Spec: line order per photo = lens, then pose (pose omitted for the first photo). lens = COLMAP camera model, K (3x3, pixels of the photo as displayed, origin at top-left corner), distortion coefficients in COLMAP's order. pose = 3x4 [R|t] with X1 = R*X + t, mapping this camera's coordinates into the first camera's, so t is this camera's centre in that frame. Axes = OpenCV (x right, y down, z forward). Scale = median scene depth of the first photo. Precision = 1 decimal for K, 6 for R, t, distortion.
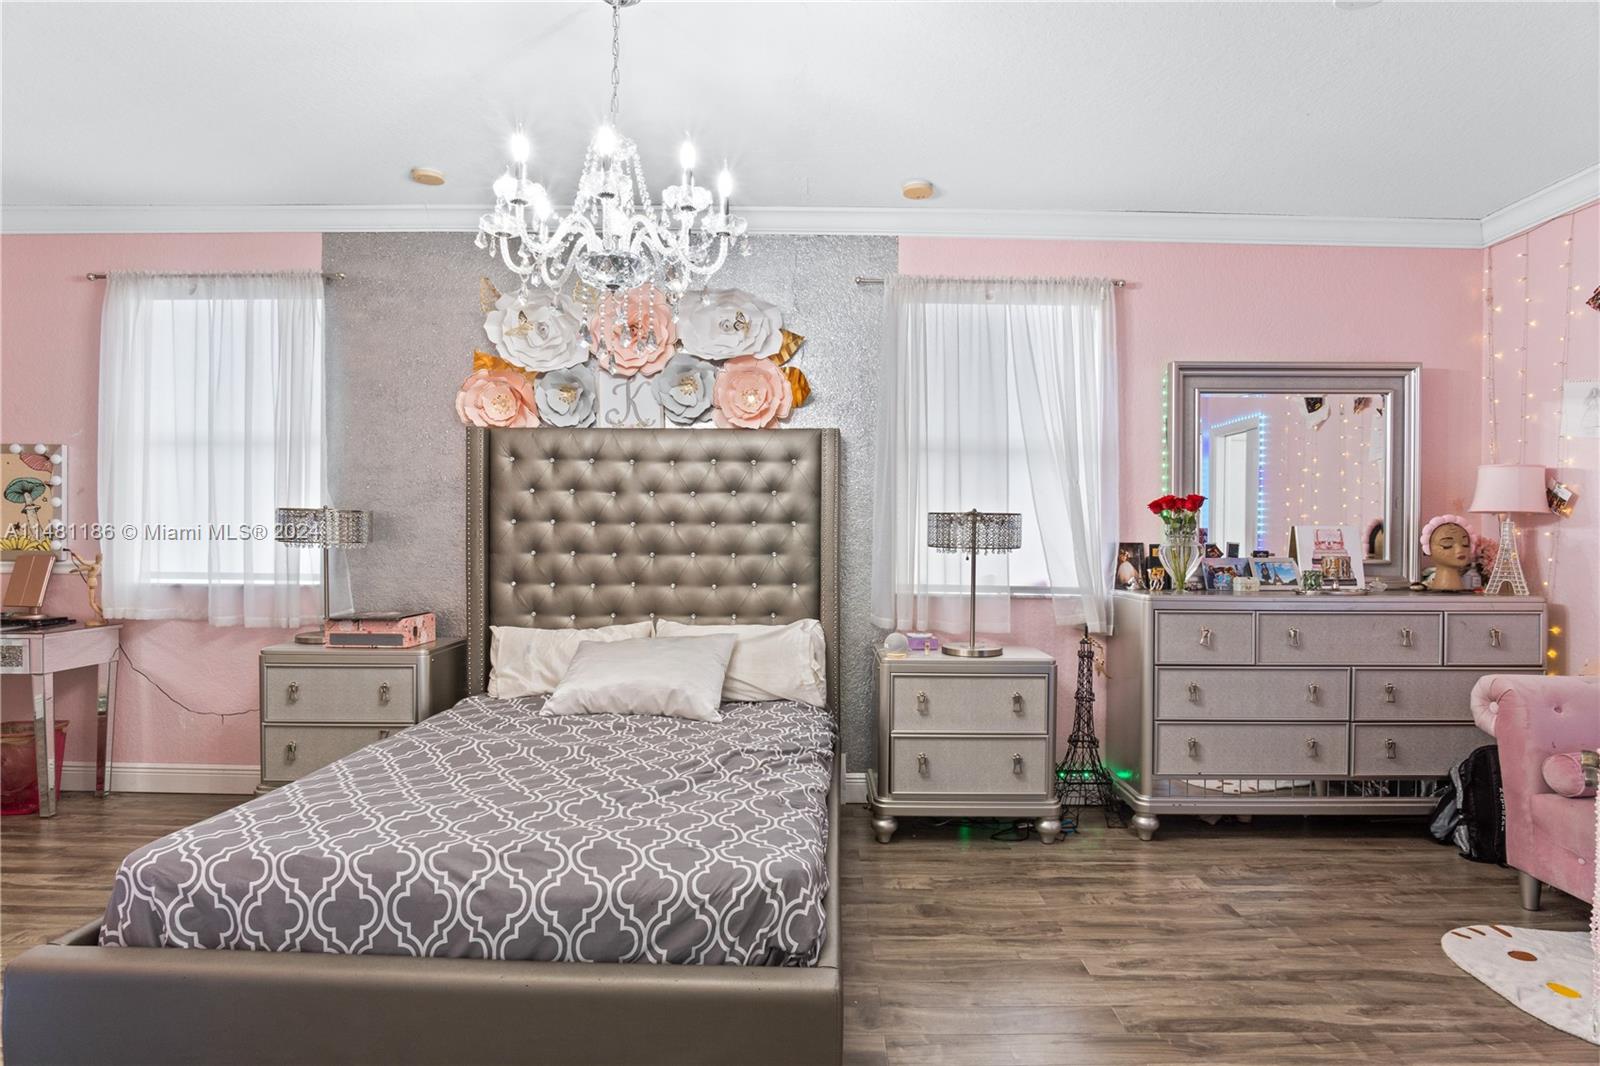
lens RADIAL K [[865.2, 0, 805.6], [0, 865.2, 545.2], [0, 0, 1]] dist [-0.030004, 0.006316]
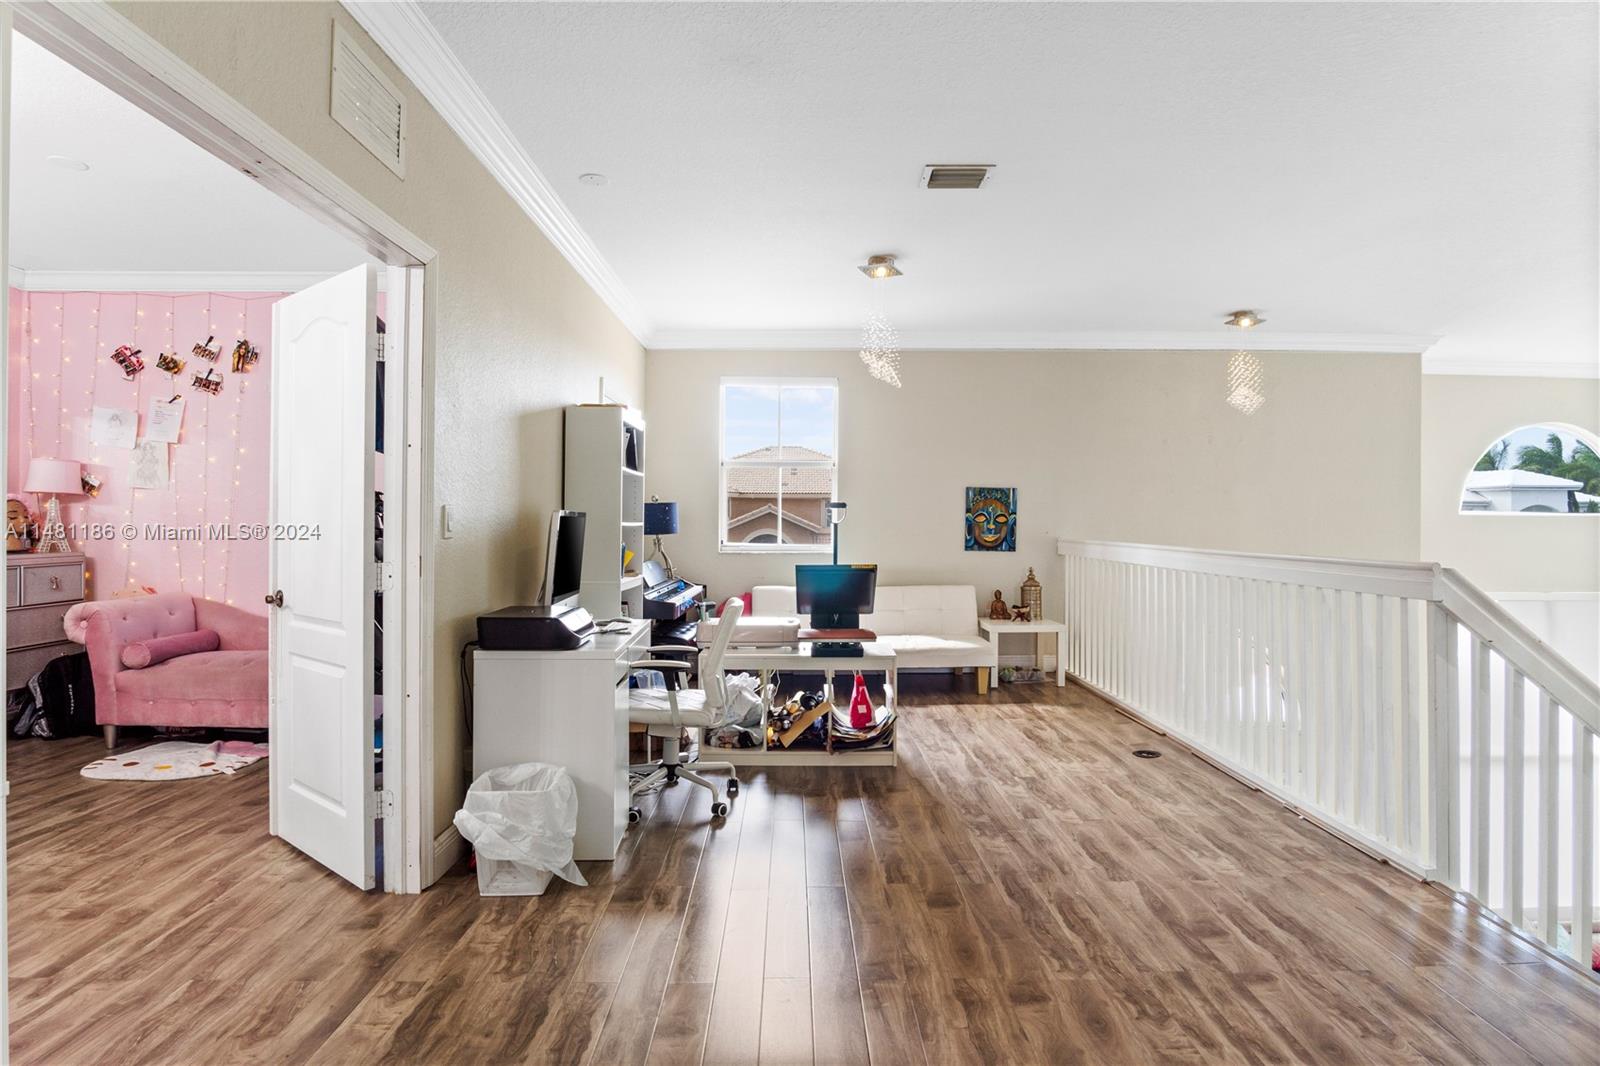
lens RADIAL K [[865.2, 0, 805.3], [0, 865.2, 525.9], [0, 0, 1]] dist [-0.030004, 0.006316]
pose [[-0.015904, -0.012024, 0.999801, -0.610247], [-0.002012, 0.999926, 0.011993, -0.004215], [-0.999872, -0.001821, -0.015927, -0.218517]]
